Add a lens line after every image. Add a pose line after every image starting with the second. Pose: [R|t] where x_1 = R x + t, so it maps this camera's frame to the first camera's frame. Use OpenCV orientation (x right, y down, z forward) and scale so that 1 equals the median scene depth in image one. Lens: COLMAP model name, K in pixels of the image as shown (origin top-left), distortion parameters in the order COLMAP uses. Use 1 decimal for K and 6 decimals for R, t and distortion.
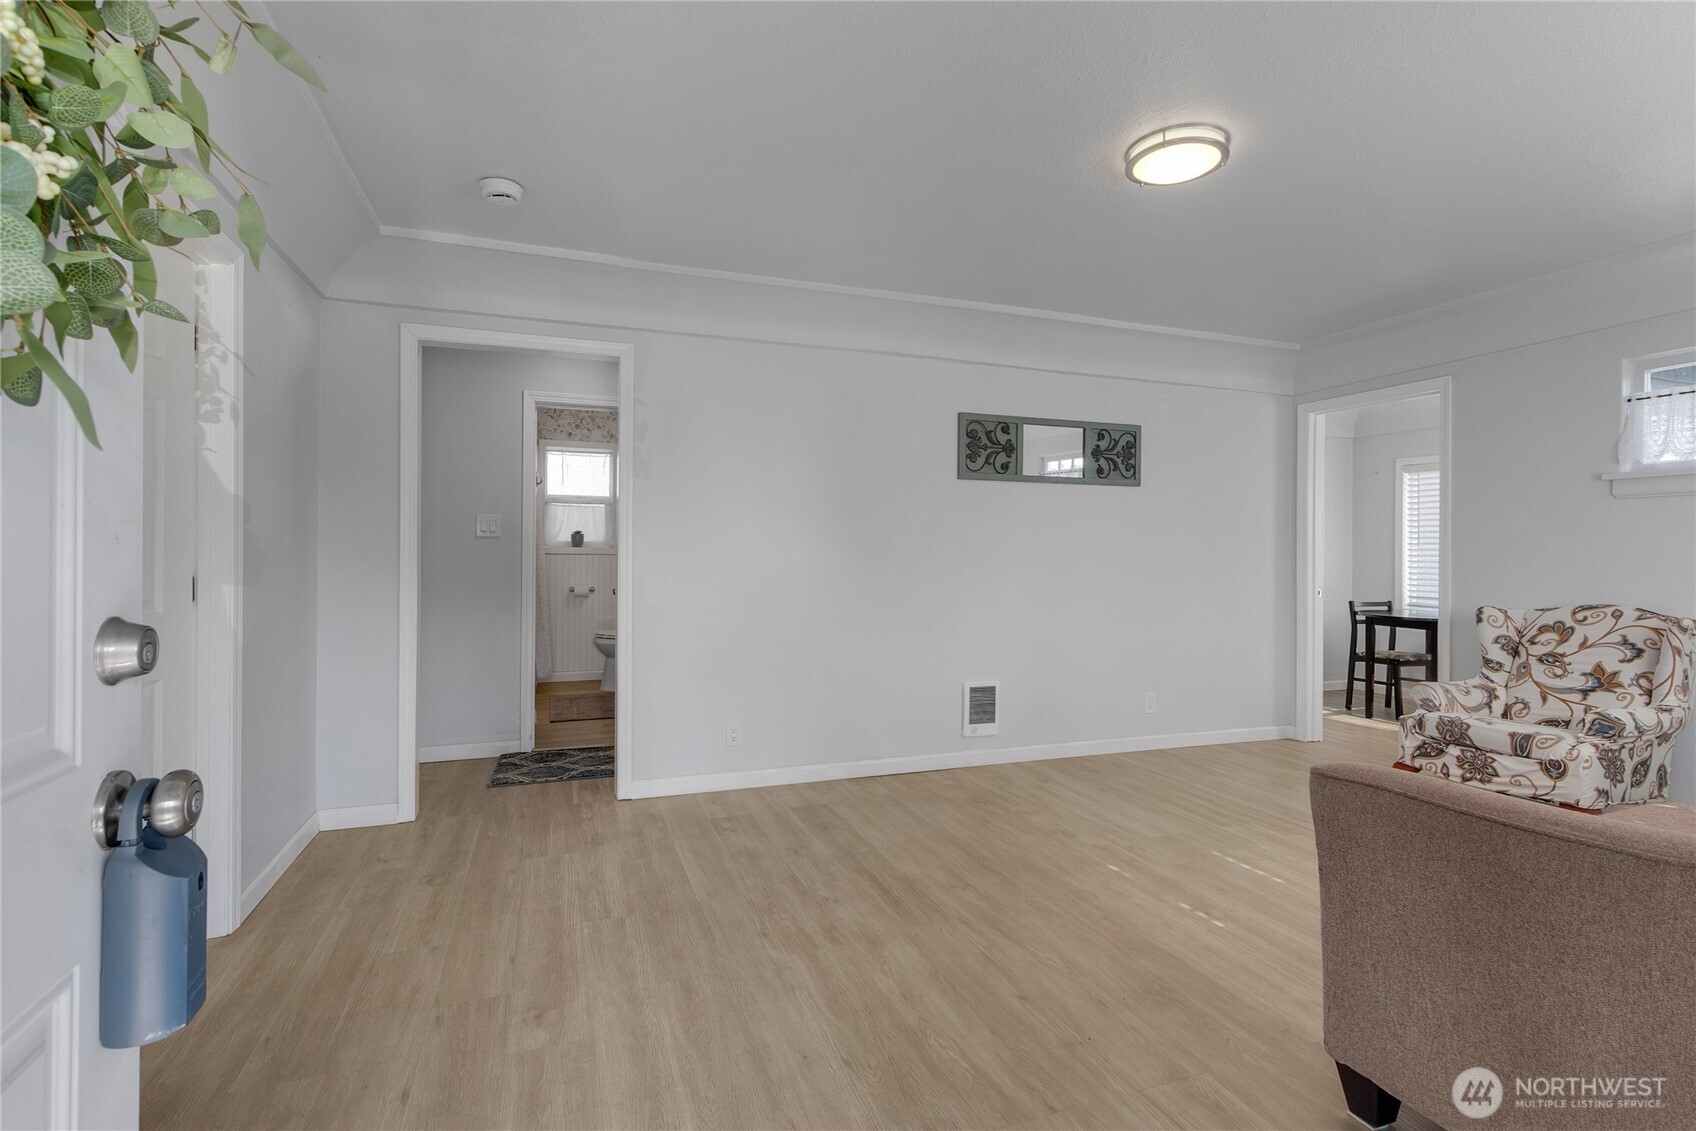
lens RADIAL K [[791.8, 0, 847.7], [0, 791.8, 556.7], [0, 0, 1]] dist [0.002760, -0.002669]
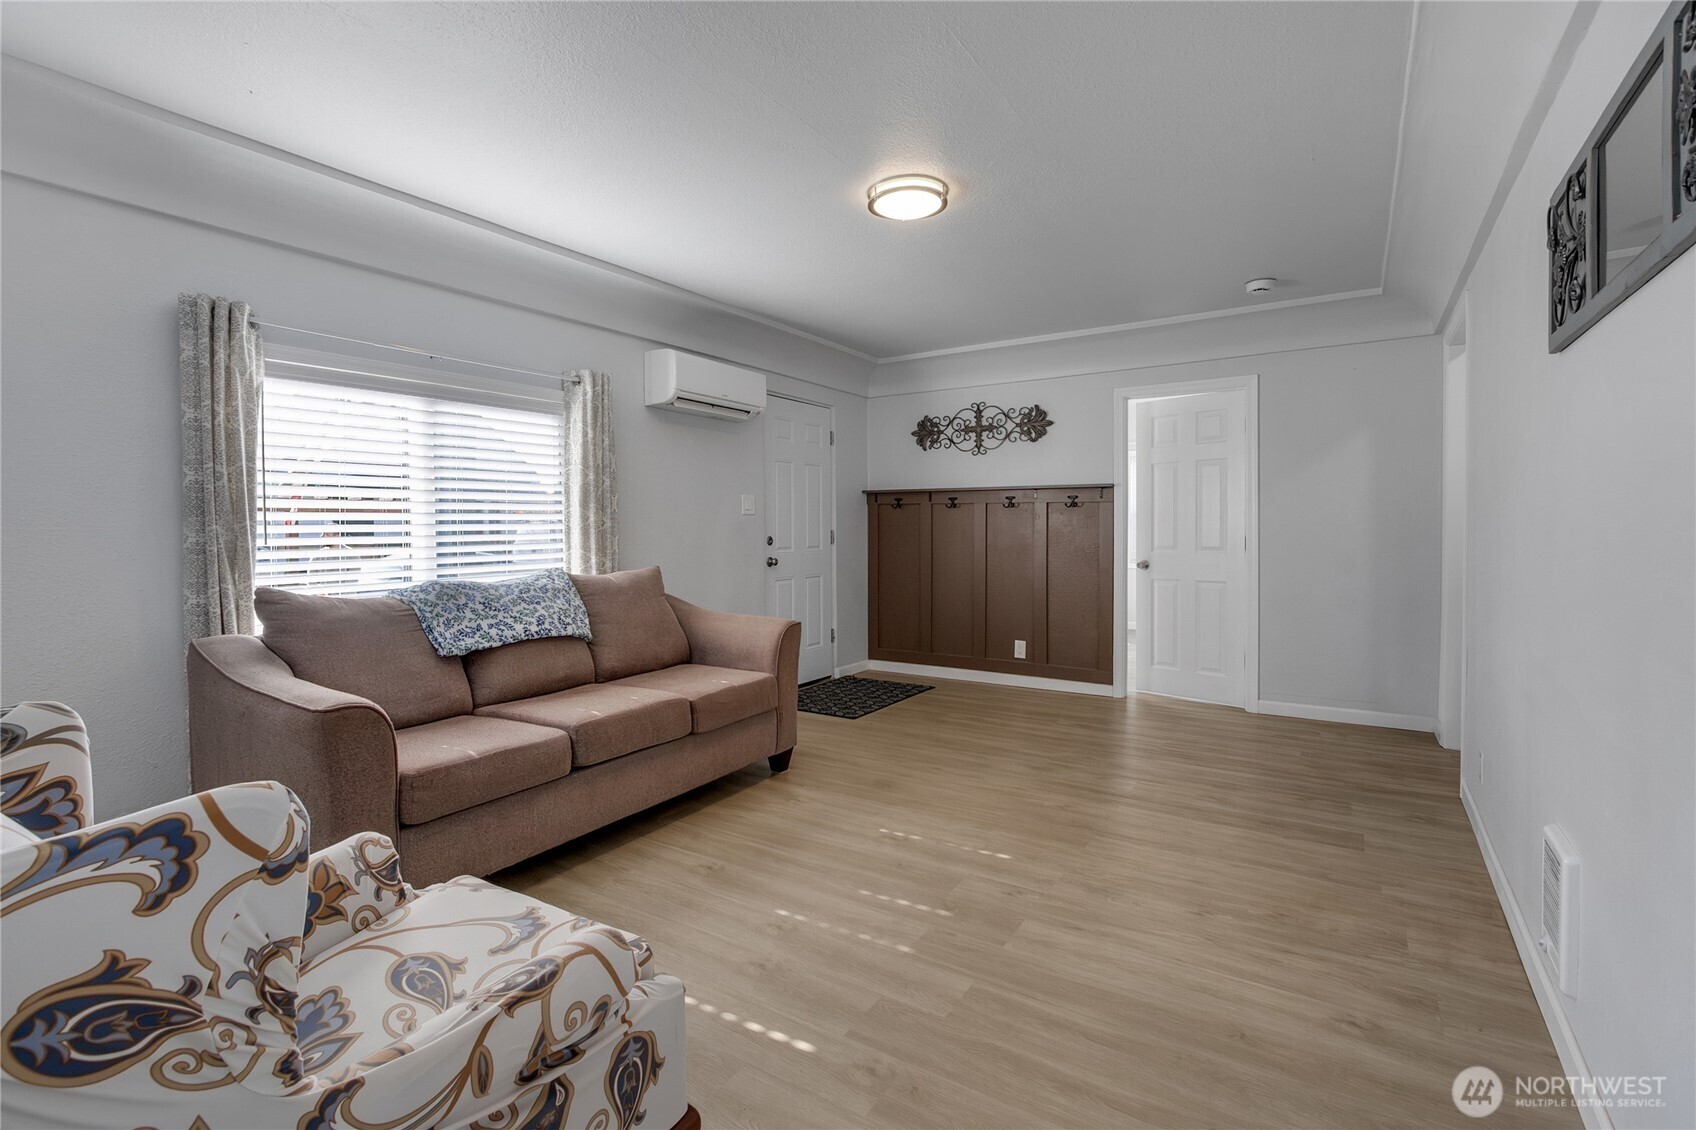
lens RADIAL K [[791.8, 0, 840.1], [0, 791.8, 532.1], [0, 0, 1]] dist [0.002760, -0.002669]
pose [[-0.801519, 0.004192, -0.597955, 0.912763], [-0.003084, 0.999933, 0.011144, -0.006882], [0.597962, 0.010776, -0.801452, 1.419747]]
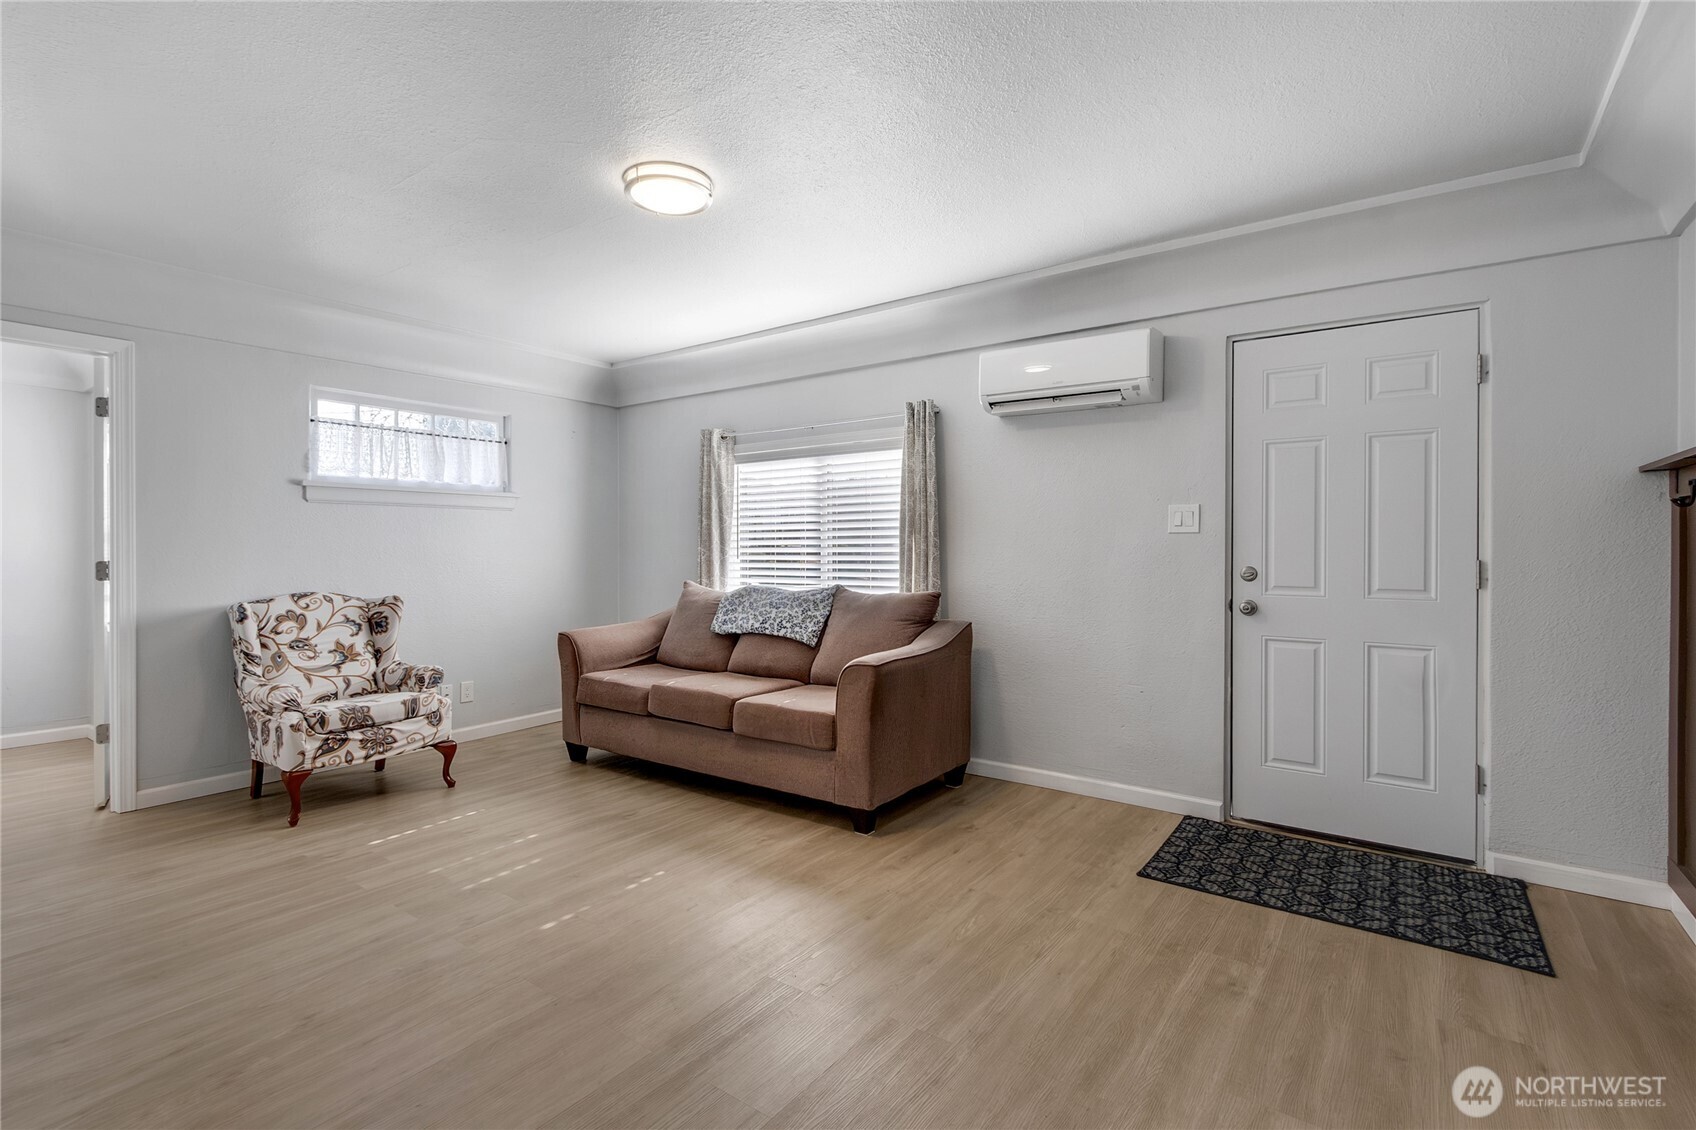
lens RADIAL K [[791.8, 0, 824.7], [0, 791.8, 549.3], [0, 0, 1]] dist [0.002760, -0.002669]
pose [[-0.544168, -0.007311, 0.838945, -0.464113], [0.001983, 0.999948, 0.010000, -0.013933], [-0.838974, 0.007105, -0.544125, 1.045523]]
